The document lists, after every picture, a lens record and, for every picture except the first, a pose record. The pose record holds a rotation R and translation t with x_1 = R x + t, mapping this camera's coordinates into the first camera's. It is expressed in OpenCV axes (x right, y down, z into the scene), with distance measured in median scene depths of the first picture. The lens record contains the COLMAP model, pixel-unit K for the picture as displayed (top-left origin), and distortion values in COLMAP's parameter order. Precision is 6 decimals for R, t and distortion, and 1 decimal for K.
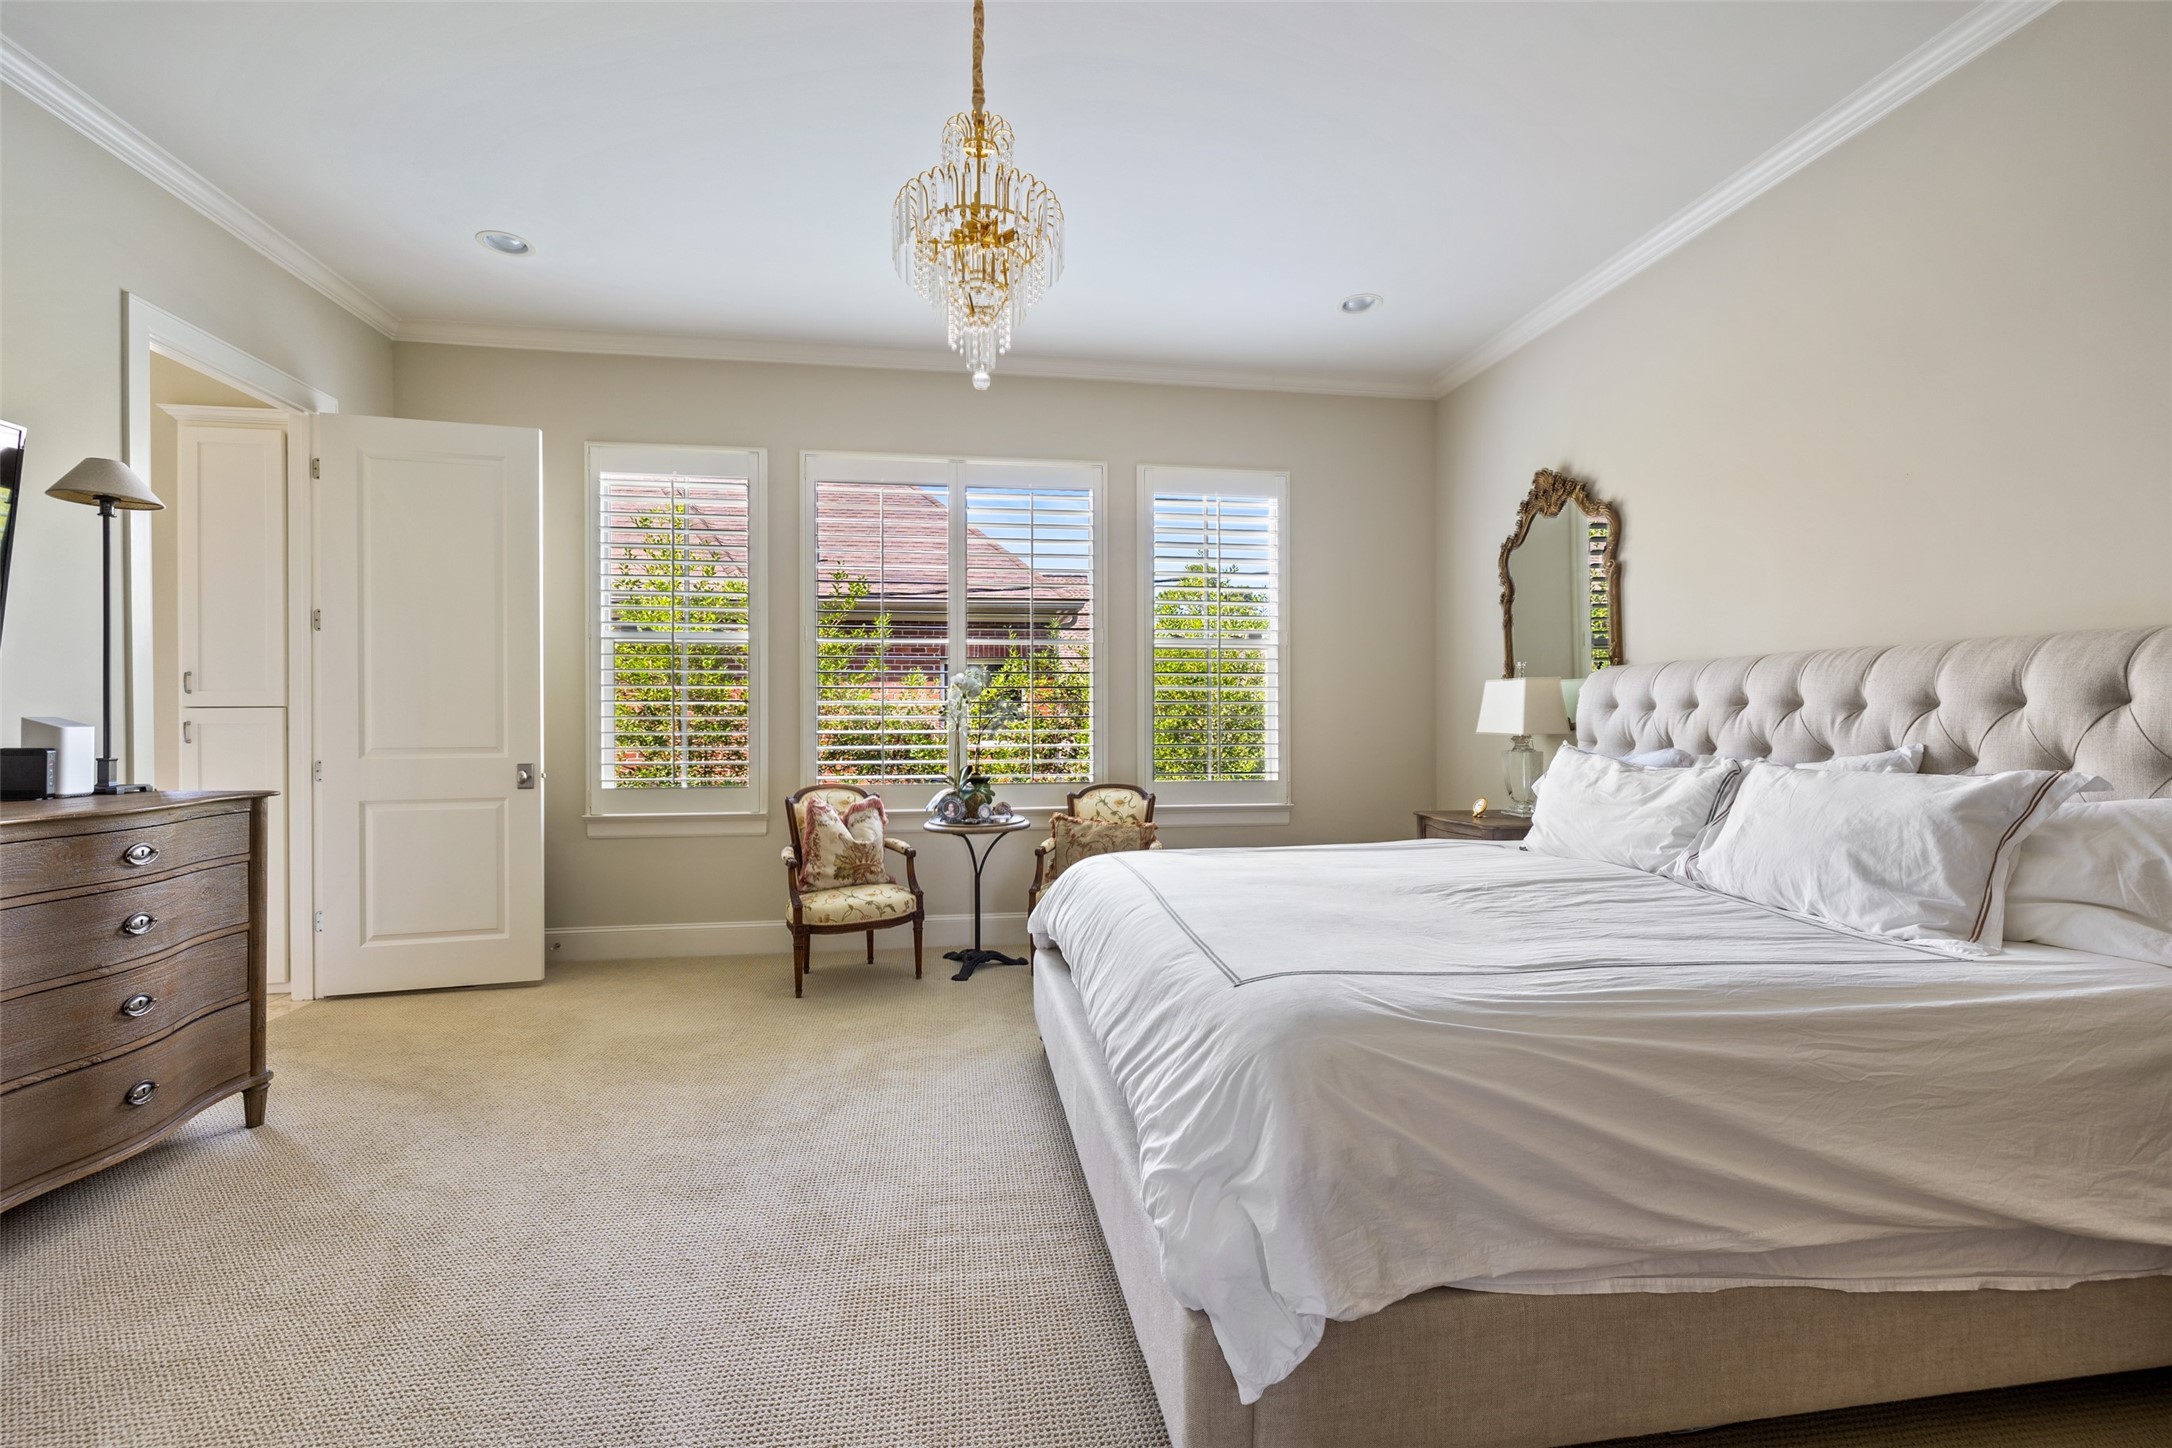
lens RADIAL K [[914.4, 0, 1088.3], [0, 914.4, 719.8], [0, 0, 1]] dist [0.001018, 0.000113]
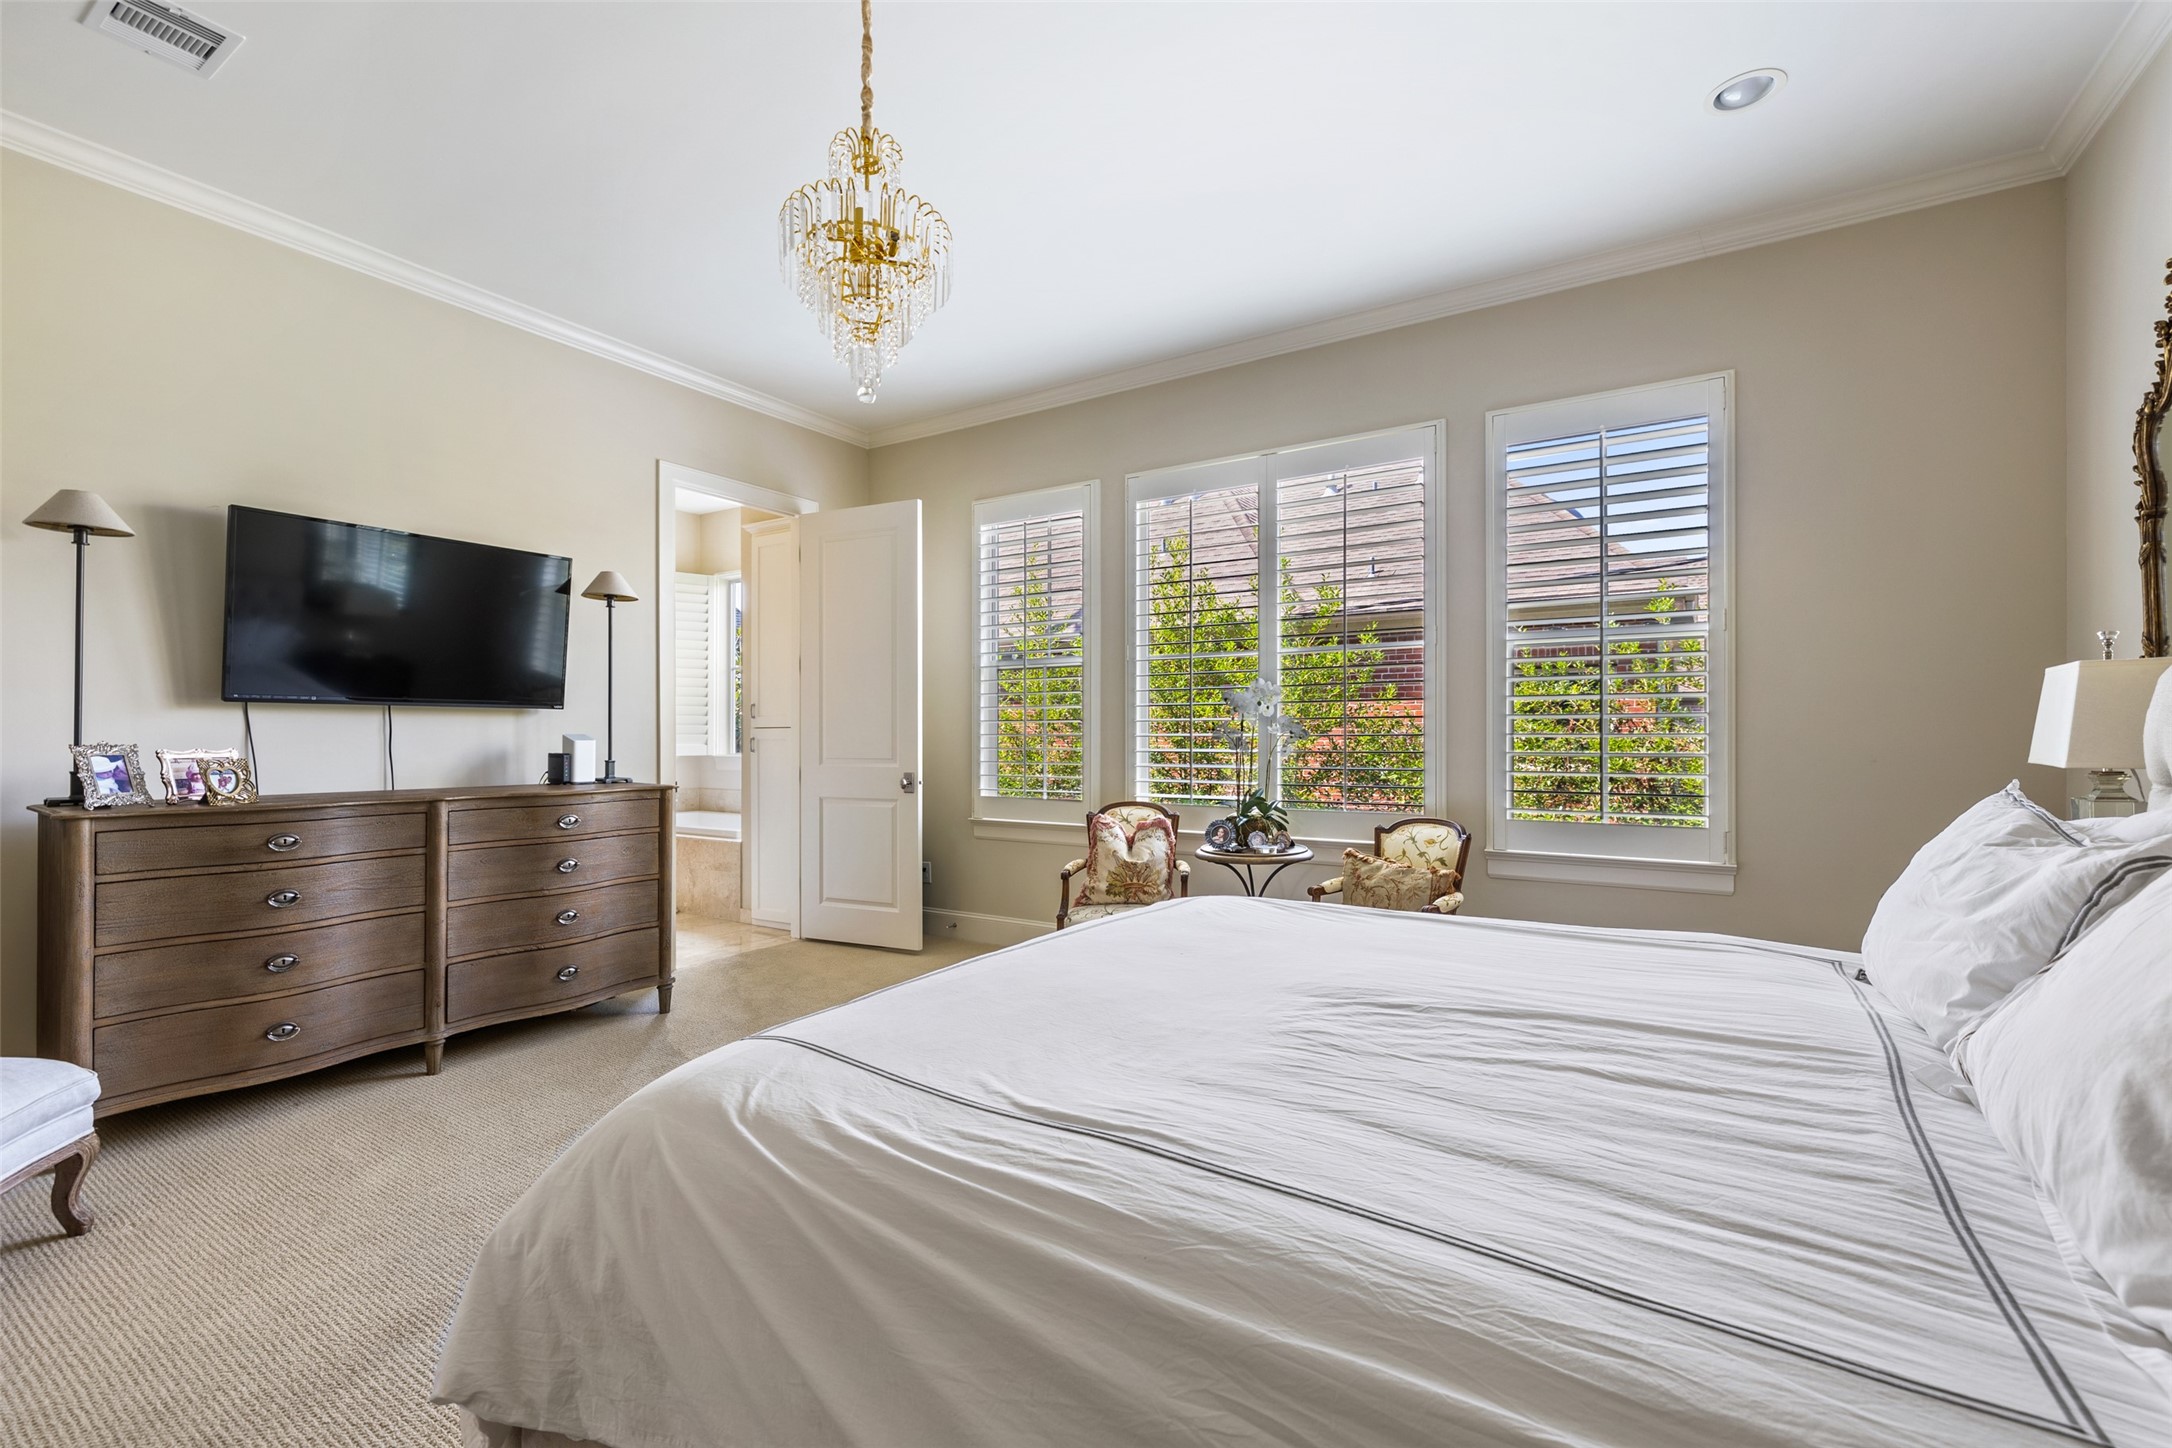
lens RADIAL K [[936.8, 0, 1097.2], [0, 936.8, 735.6], [0, 0, 1]] dist [0.000982, 0.000344]
pose [[0.752645, 0.000489, -0.658427, 0.450930], [-0.002070, 0.999997, -0.001624, -0.000333], [0.658424, 0.002586, 0.752643, 0.242278]]
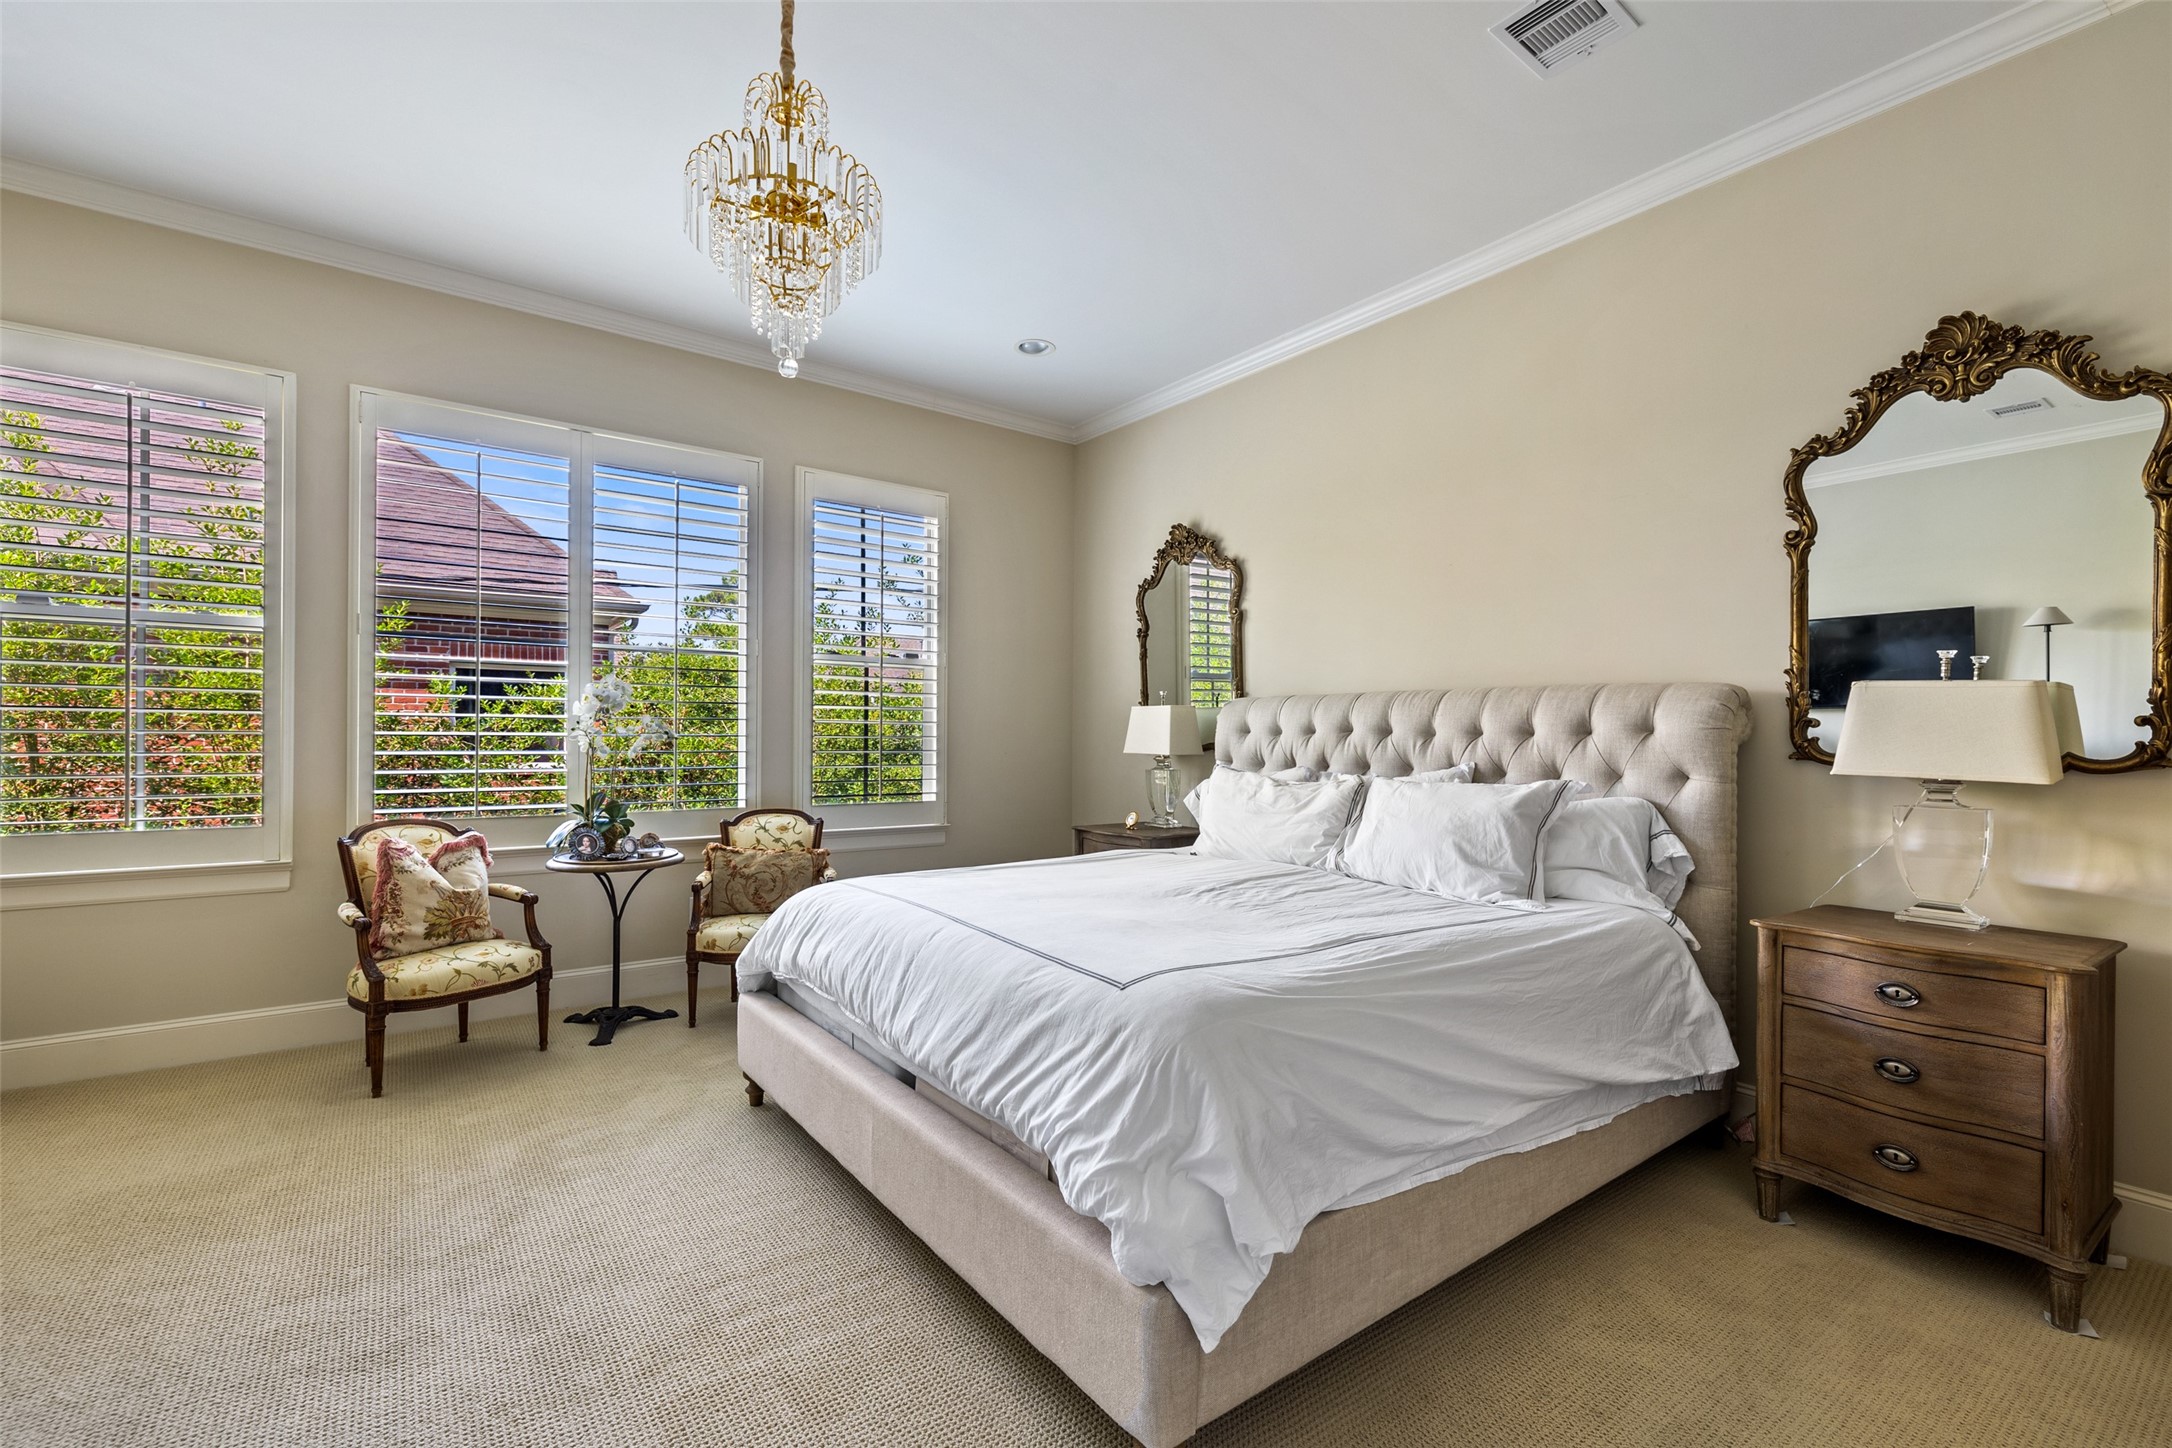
lens RADIAL K [[936.8, 0, 1097.2], [0, 936.8, 735.6], [0, 0, 1]] dist [0.000982, 0.000344]
pose [[0.879925, 0.008961, 0.475029, -0.174203], [-0.007360, 0.999959, -0.005232, -0.001189], [-0.475056, 0.001108, 0.879955, 0.017260]]
